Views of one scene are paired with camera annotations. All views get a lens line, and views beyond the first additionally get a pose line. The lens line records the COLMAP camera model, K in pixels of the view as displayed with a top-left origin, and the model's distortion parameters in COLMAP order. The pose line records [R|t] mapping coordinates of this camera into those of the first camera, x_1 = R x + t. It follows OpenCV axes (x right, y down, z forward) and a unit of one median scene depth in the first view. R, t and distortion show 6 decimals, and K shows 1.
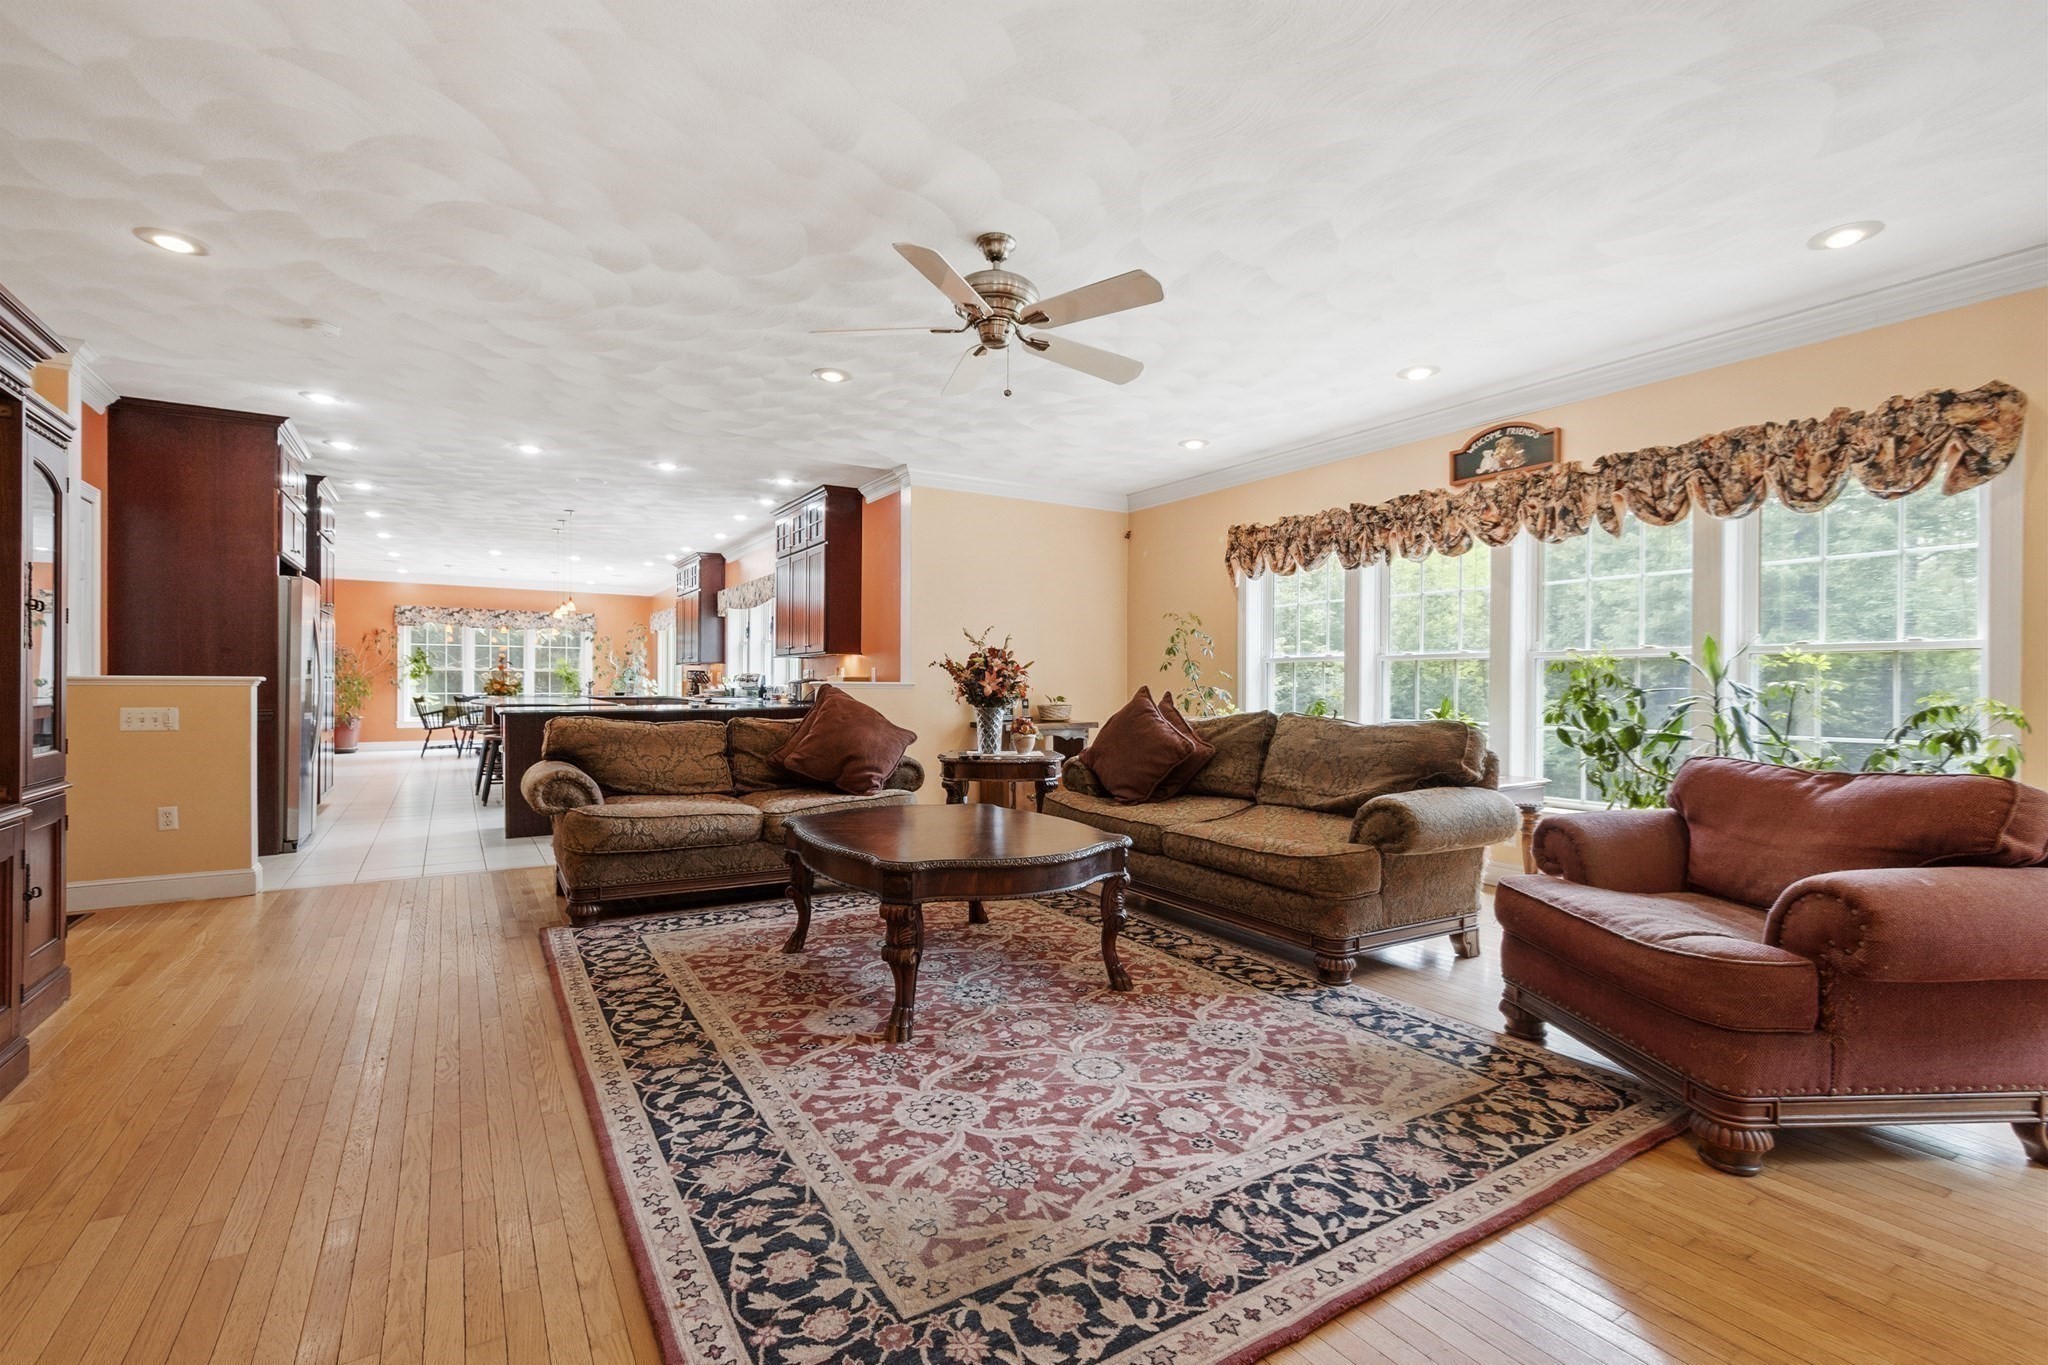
lens RADIAL K [[910.5, 0, 1036.7], [0, 910.5, 684.3], [0, 0, 1]] dist [0.002811, 0.000220]
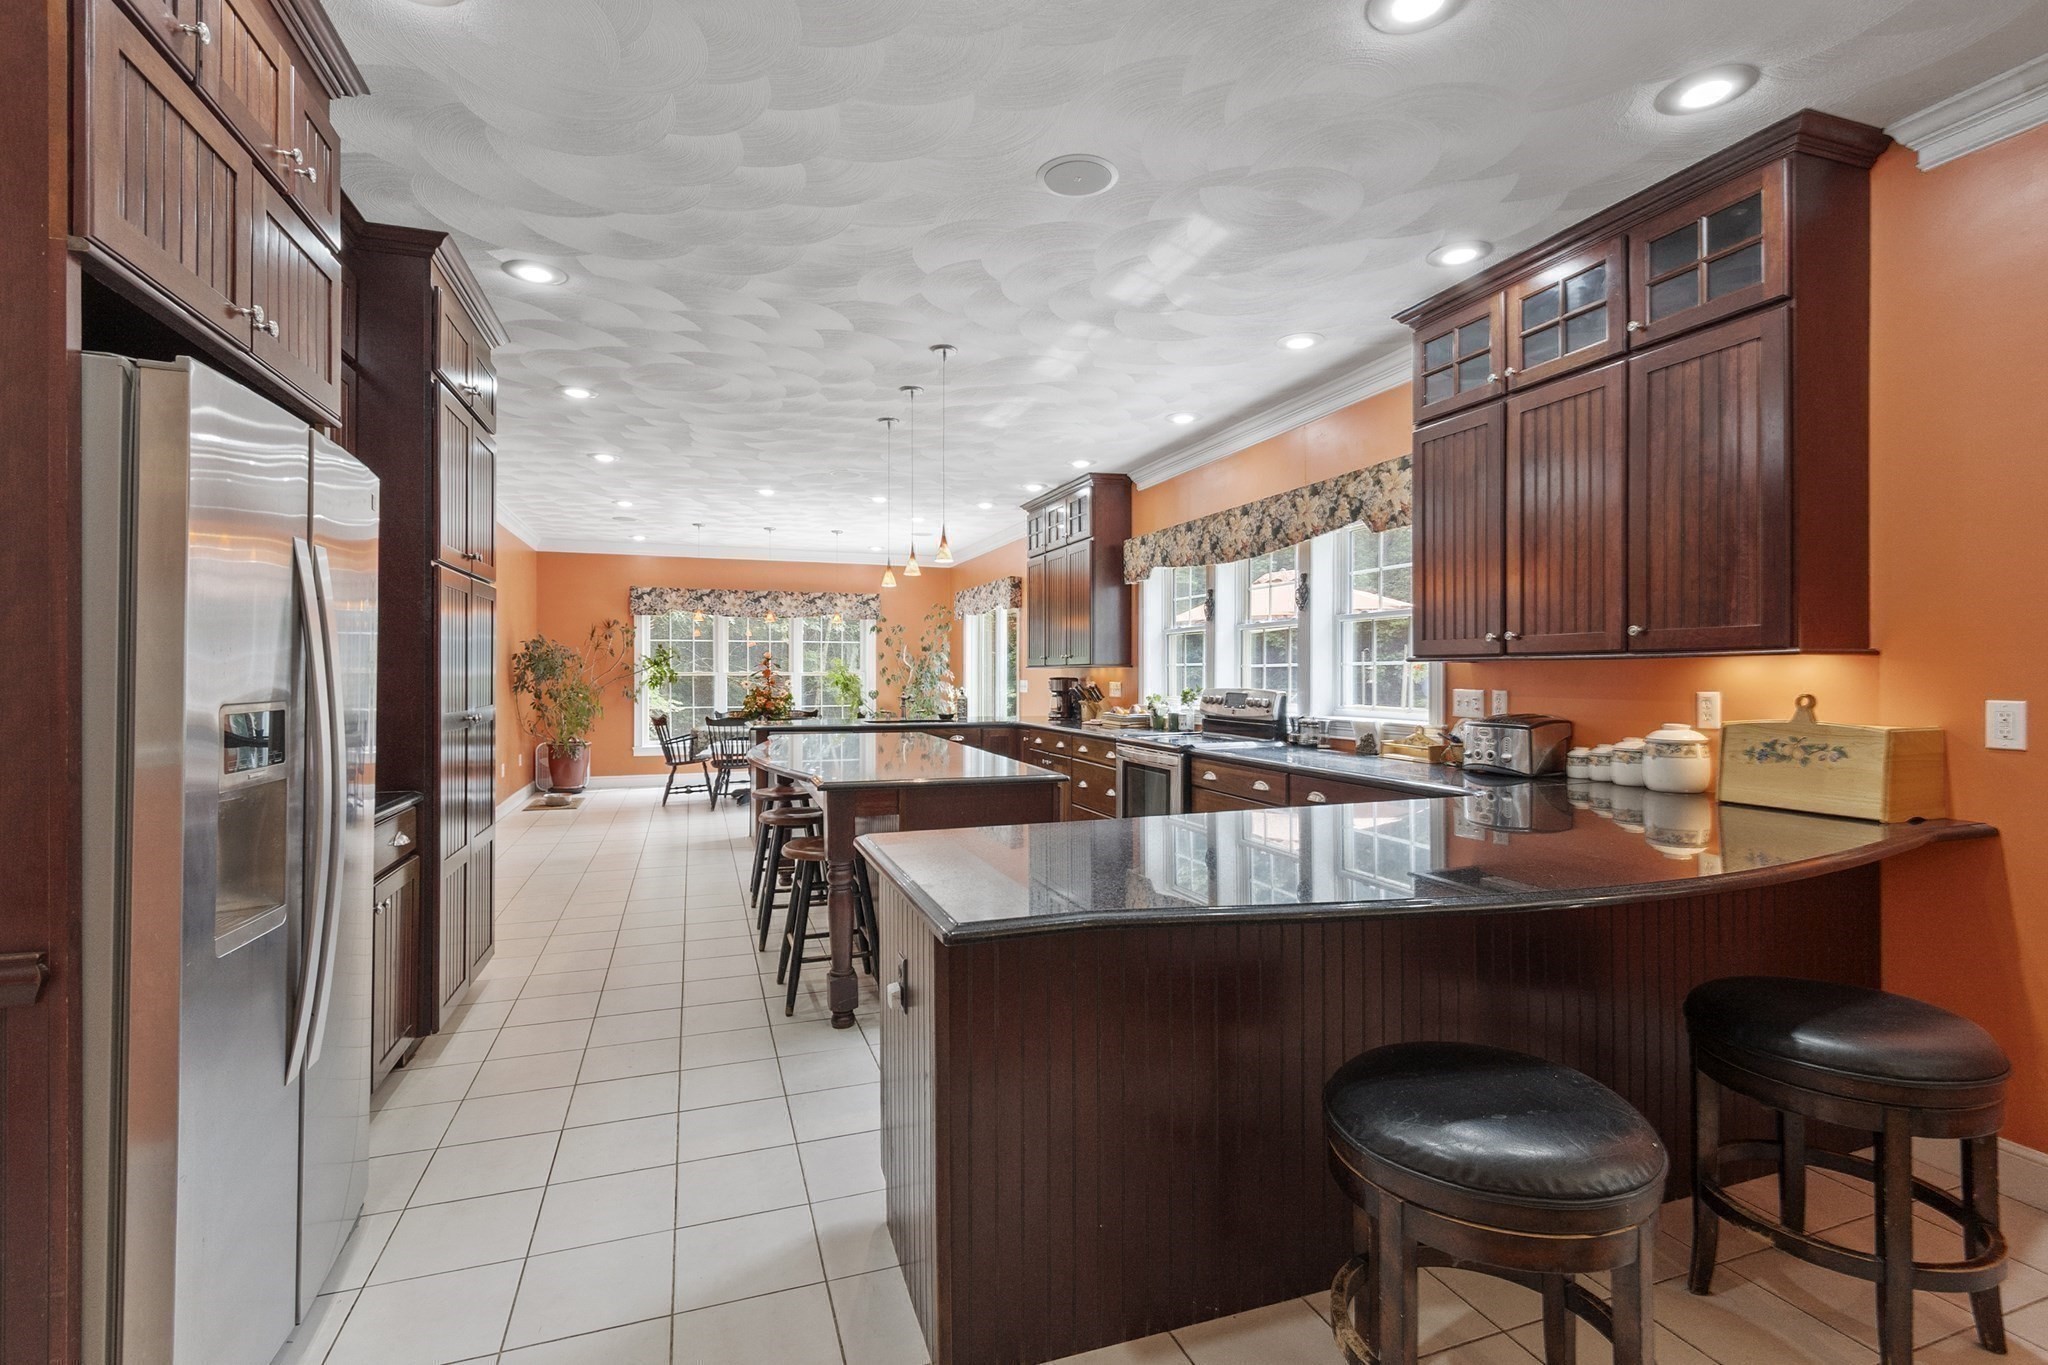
lens RADIAL K [[910.5, 0, 1013.4], [0, 910.5, 673.5], [0, 0, 1]] dist [0.002811, 0.000220]
pose [[0.973550, -0.003890, -0.228440, -0.244400], [0.003967, 0.999992, -0.000121, -0.016649], [0.228439, -0.000788, 0.973558, 0.367043]]
